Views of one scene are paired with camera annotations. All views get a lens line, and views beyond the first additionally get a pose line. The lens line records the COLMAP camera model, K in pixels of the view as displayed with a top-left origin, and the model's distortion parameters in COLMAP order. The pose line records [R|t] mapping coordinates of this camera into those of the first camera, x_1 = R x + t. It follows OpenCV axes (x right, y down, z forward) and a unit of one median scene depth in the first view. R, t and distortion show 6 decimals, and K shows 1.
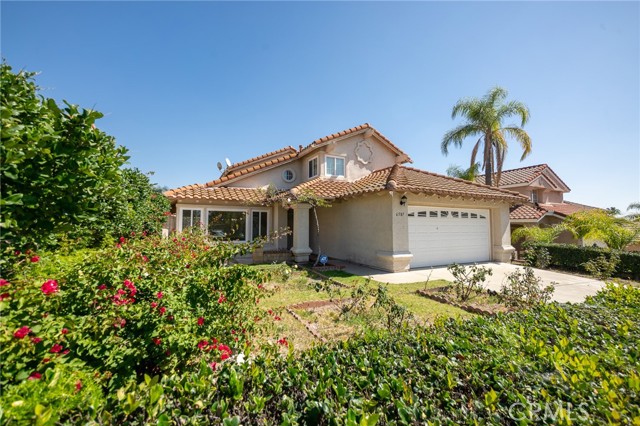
lens RADIAL K [[242.1, 0, 321.4], [0, 242.1, 212.1], [0, 0, 1]] dist [-0.019465, 0.024441]
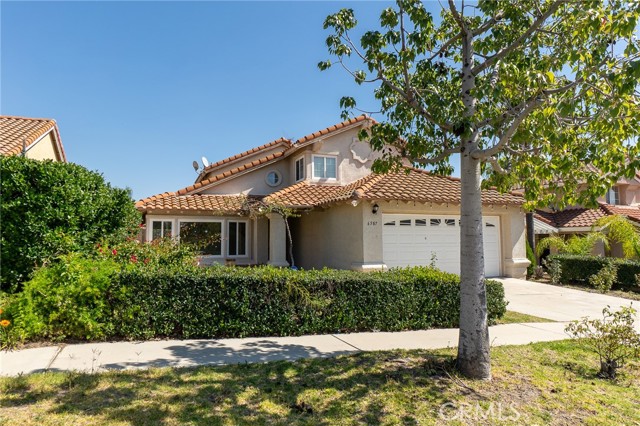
lens RADIAL K [[362.1, 0, 320.0], [0, 362.1, 213.0], [0, 0, 1]] dist [0.003659, 0.000360]
pose [[0.996209, -0.015220, -0.085646, 0.162922], [0.013572, 0.999712, -0.019785, -0.004231], [0.085922, 0.018548, 0.996129, -0.294172]]
